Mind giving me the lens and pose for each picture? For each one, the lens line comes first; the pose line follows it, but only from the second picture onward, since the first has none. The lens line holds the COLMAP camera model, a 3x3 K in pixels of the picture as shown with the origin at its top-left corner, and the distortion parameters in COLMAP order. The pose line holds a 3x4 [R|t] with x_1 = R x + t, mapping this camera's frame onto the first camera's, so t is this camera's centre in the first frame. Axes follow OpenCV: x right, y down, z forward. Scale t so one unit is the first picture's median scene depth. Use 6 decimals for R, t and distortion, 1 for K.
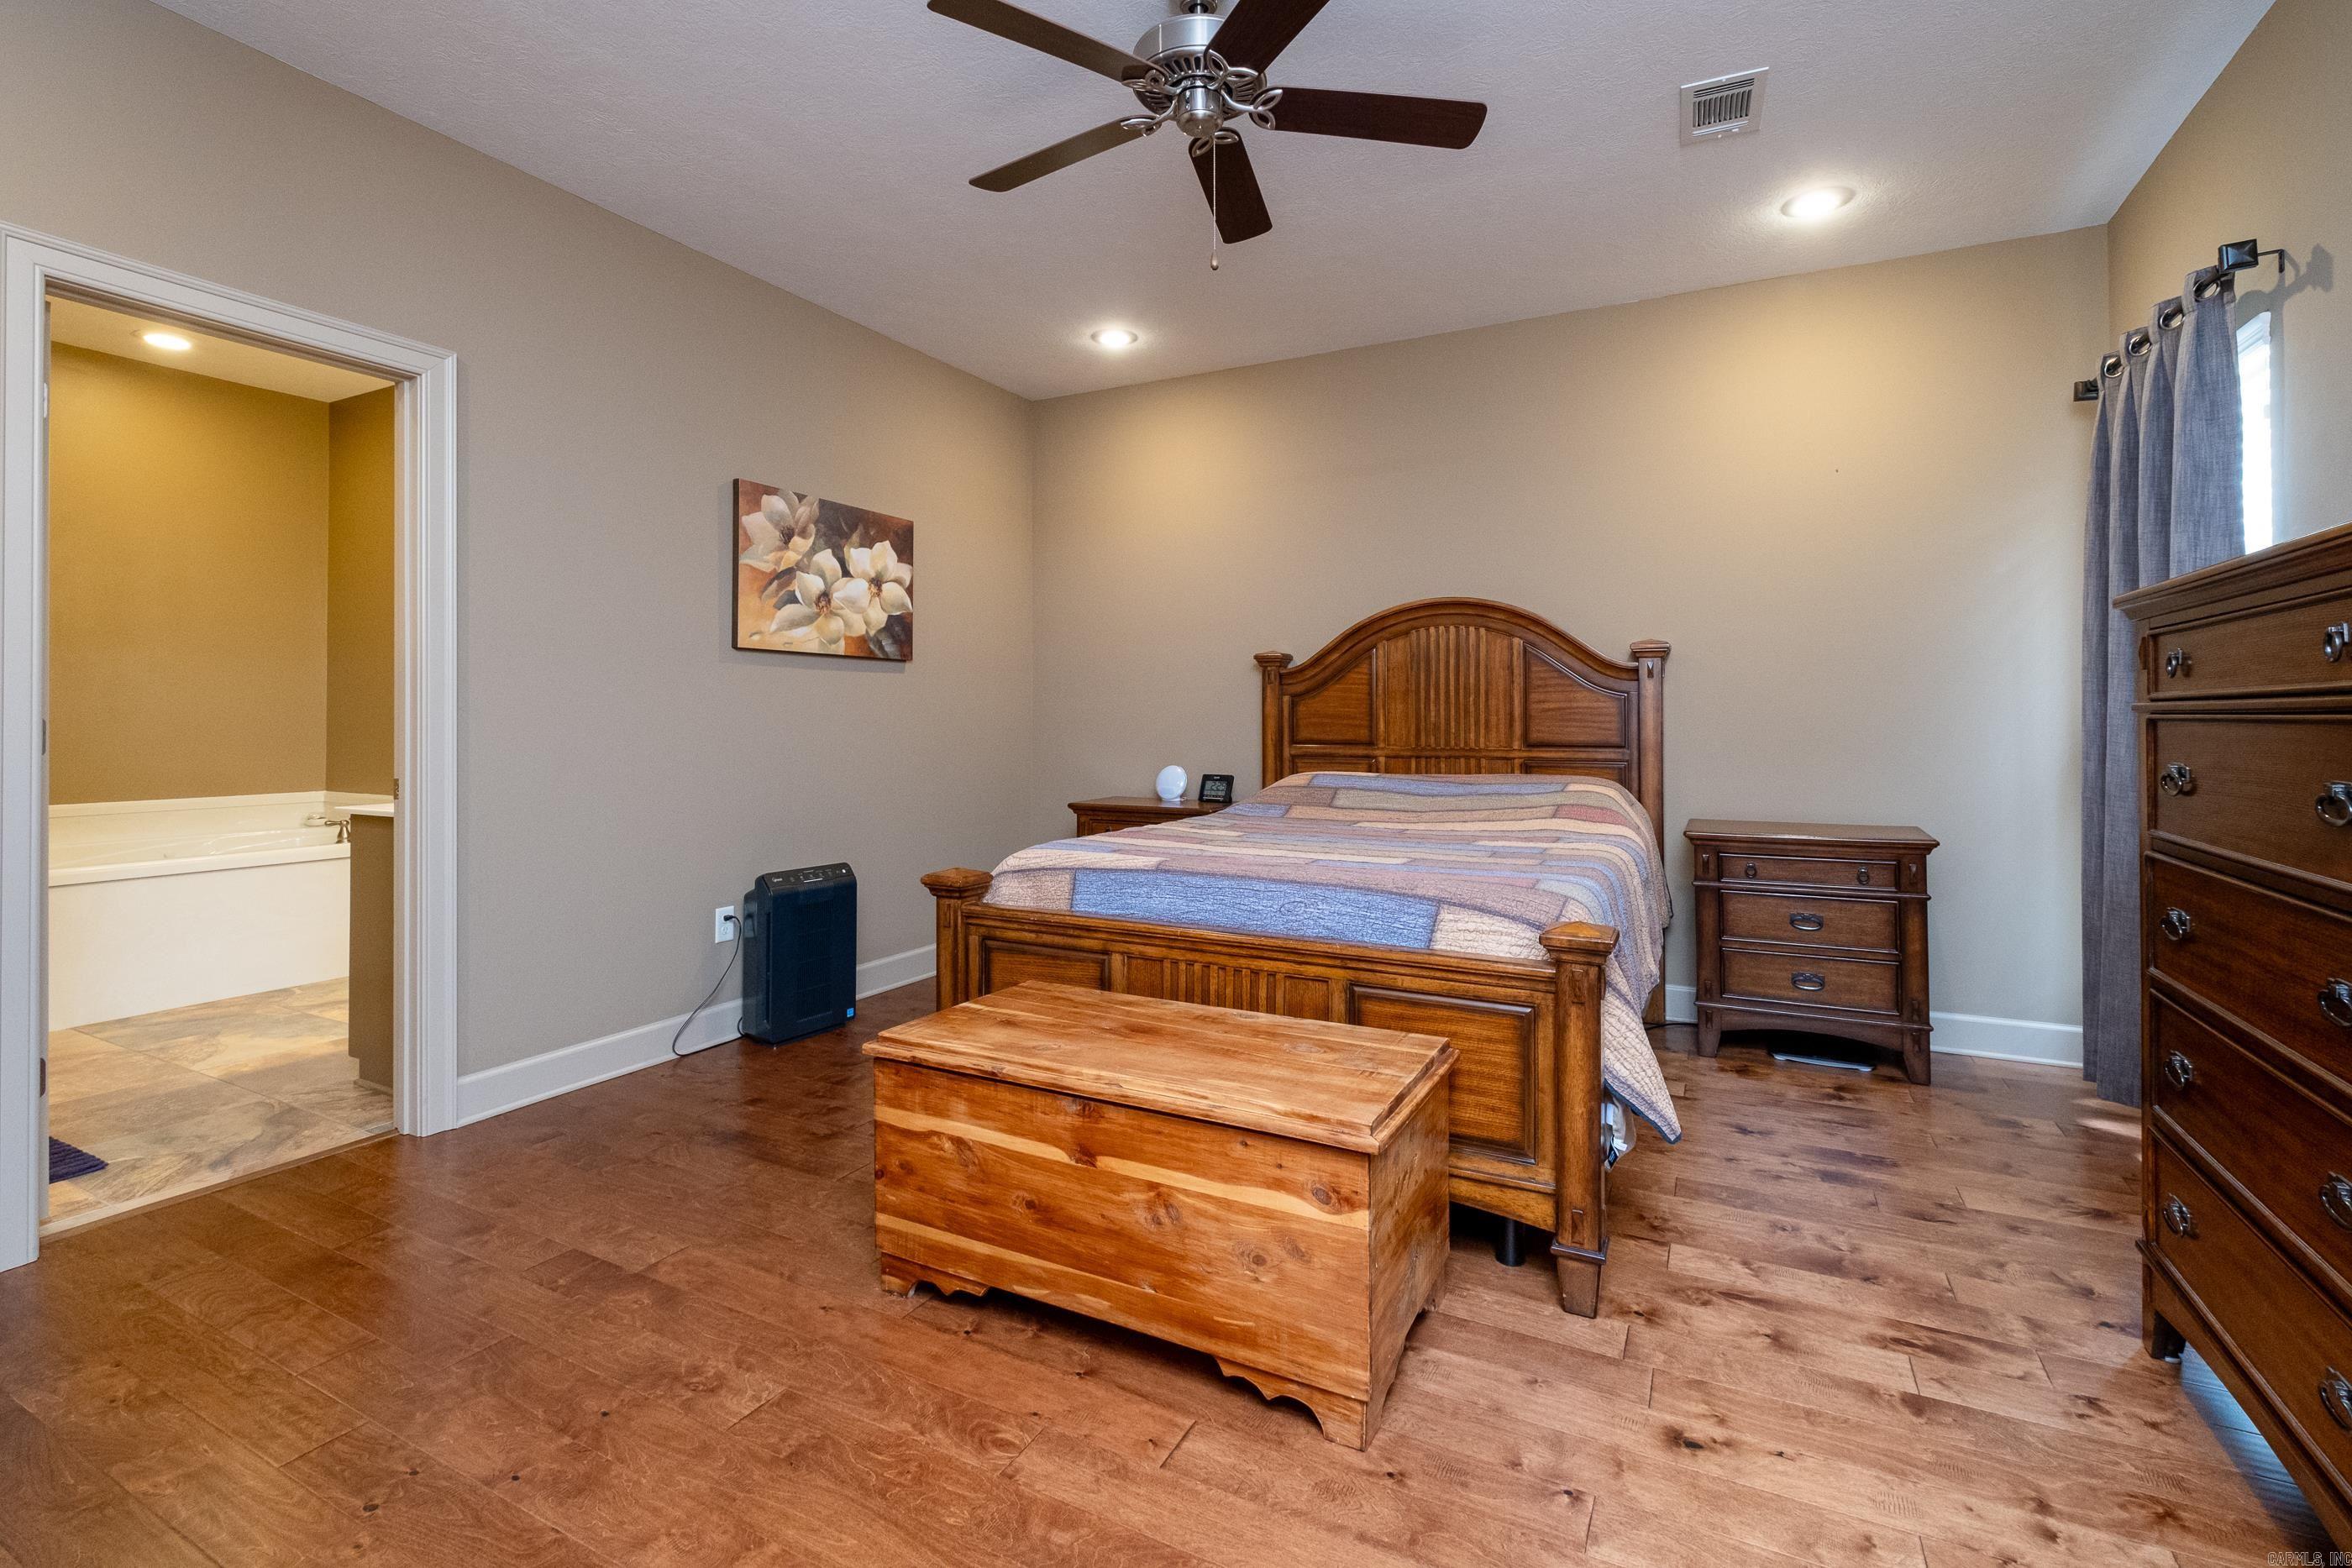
lens RADIAL K [[1051.0, 0, 1190.6], [0, 1051.0, 715.6], [0, 0, 1]] dist [0.002979, -0.005458]
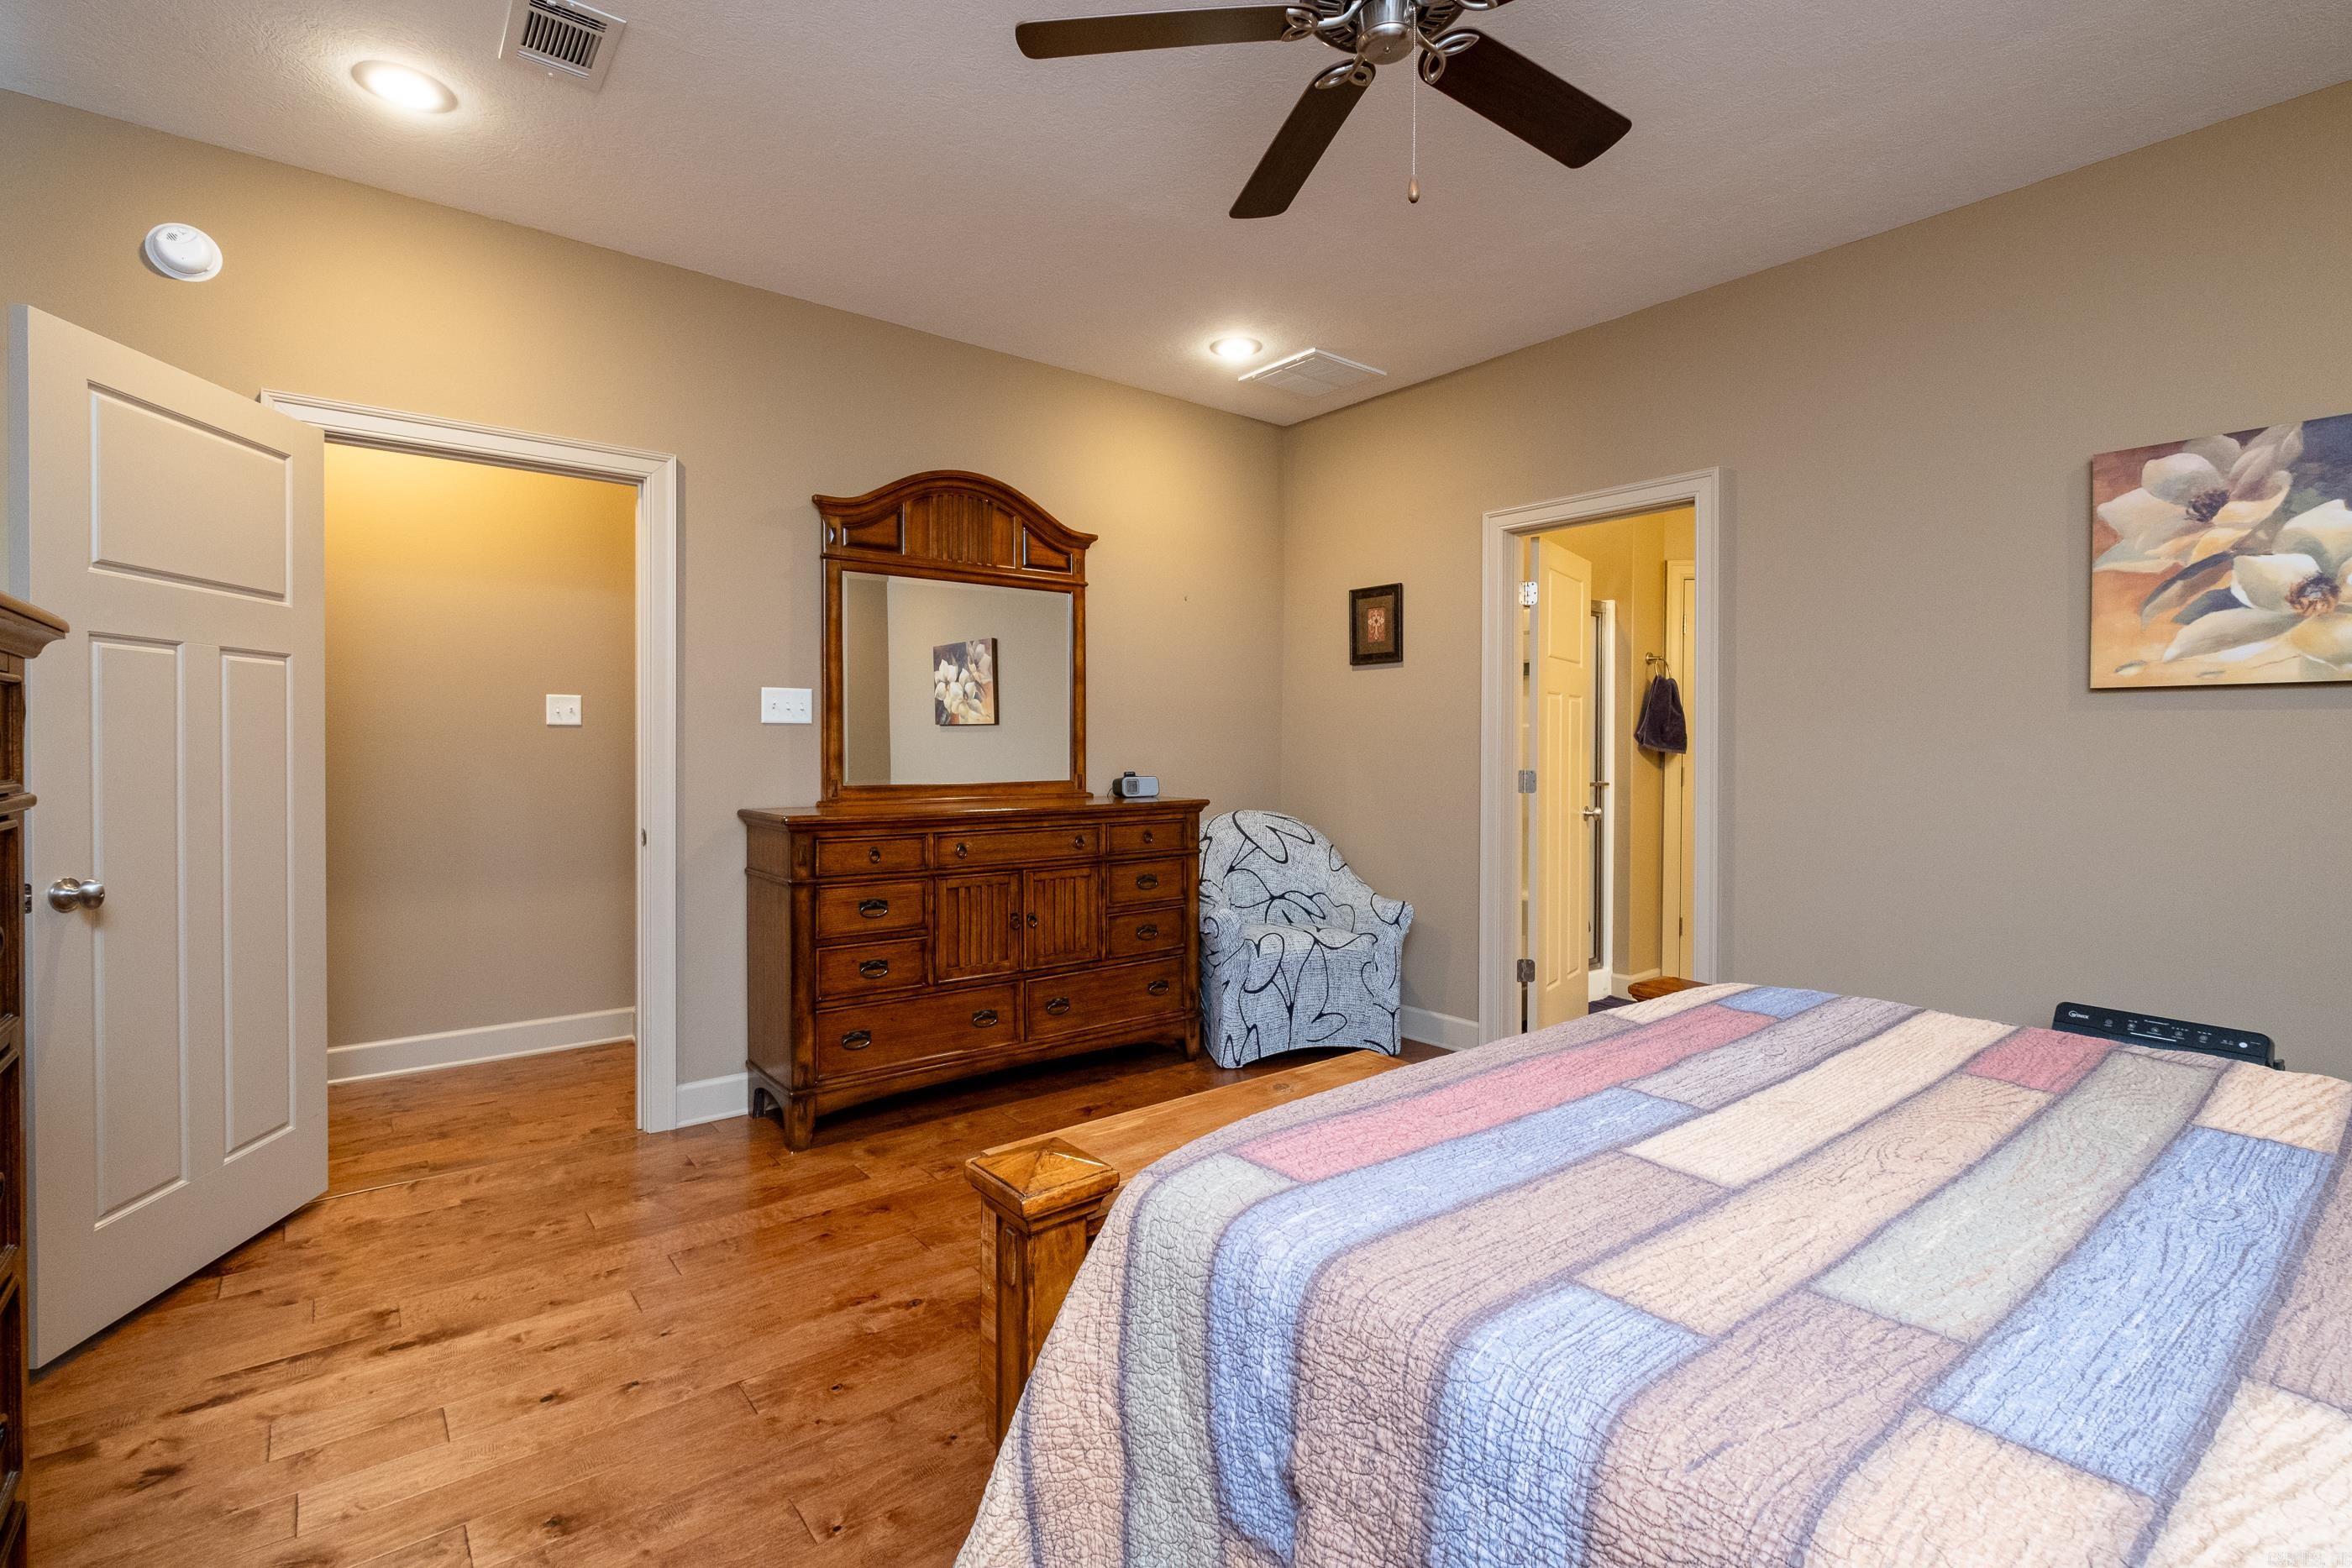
lens RADIAL K [[1051.0, 0, 1178.7], [0, 1051.0, 772.8], [0, 0, 1]] dist [0.002979, -0.005458]
pose [[-0.397976, 0.019207, -0.917195, 0.466868], [-0.004189, 0.999732, 0.022753, -0.019672], [0.917386, 0.012897, -0.397789, 0.683038]]
